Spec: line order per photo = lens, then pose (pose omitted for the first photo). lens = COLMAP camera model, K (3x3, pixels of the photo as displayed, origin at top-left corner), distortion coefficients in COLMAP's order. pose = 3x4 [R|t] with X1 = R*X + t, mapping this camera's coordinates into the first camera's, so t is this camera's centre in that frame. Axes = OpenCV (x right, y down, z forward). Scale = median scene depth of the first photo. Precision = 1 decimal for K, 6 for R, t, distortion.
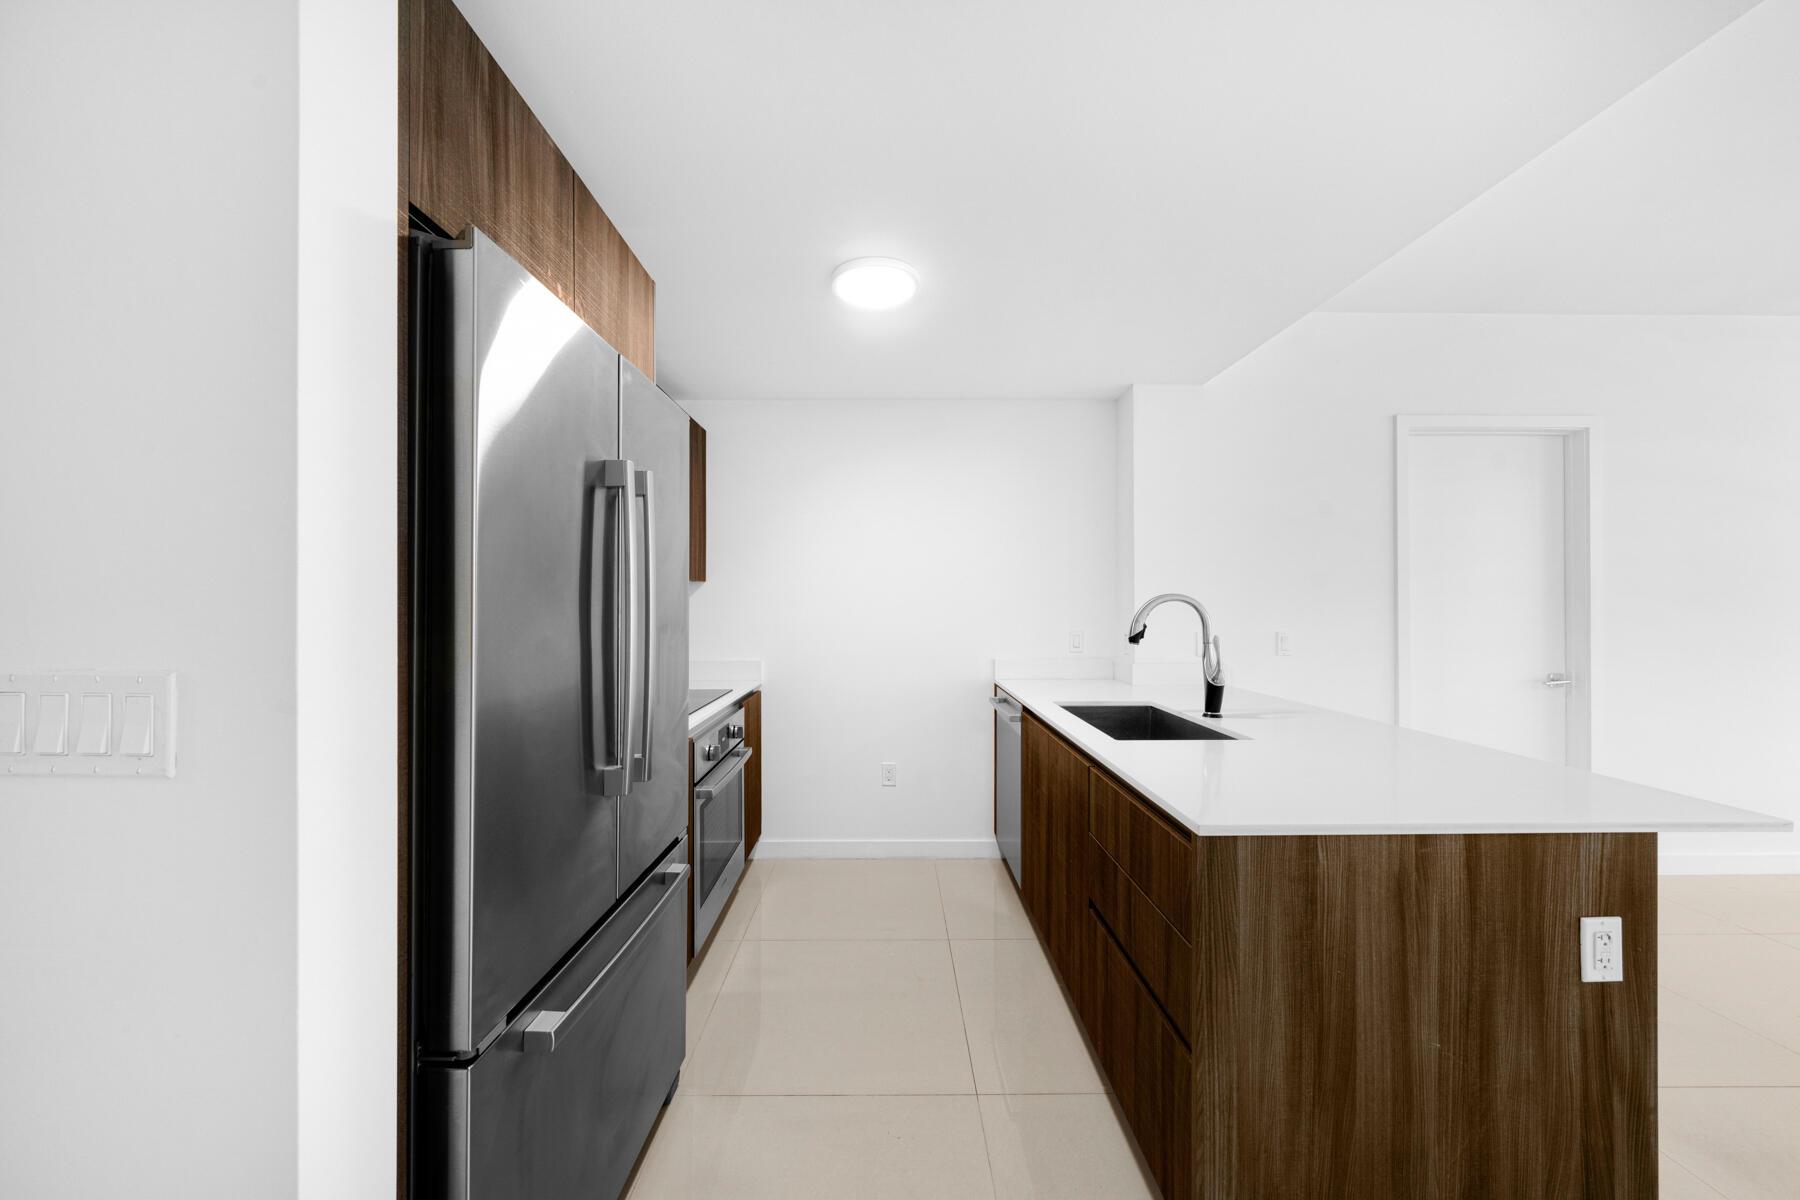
lens RADIAL K [[660.3, 0, 883.4], [0, 660.3, 594.8], [0, 0, 1]] dist [-0.002322, -0.000439]
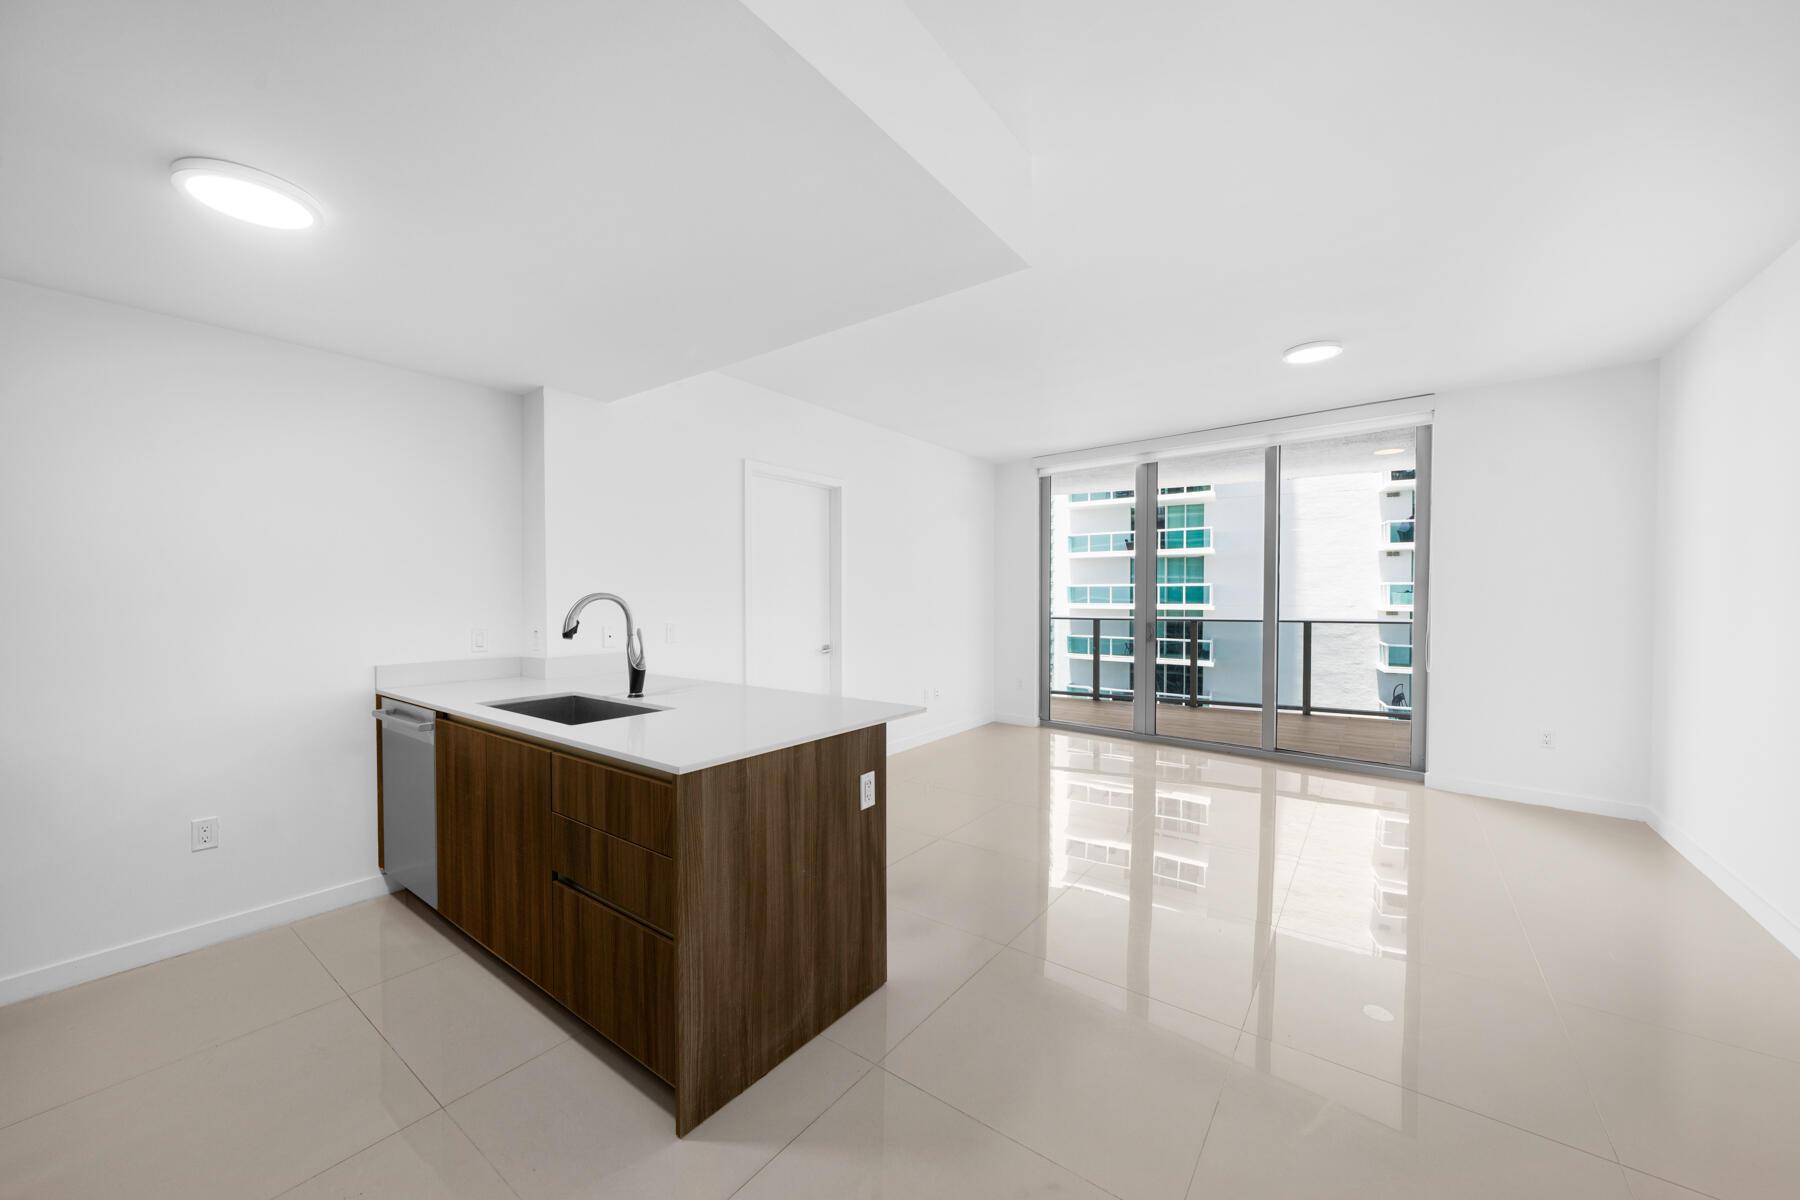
lens RADIAL K [[660.3, 0, 883.4], [0, 660.3, 594.8], [0, 0, 1]] dist [-0.002322, -0.000439]
pose [[0.616366, -0.001450, 0.787458, -0.324540], [-0.004655, 0.999974, 0.005485, -0.013903], [-0.787446, -0.007046, 0.616343, -0.161469]]
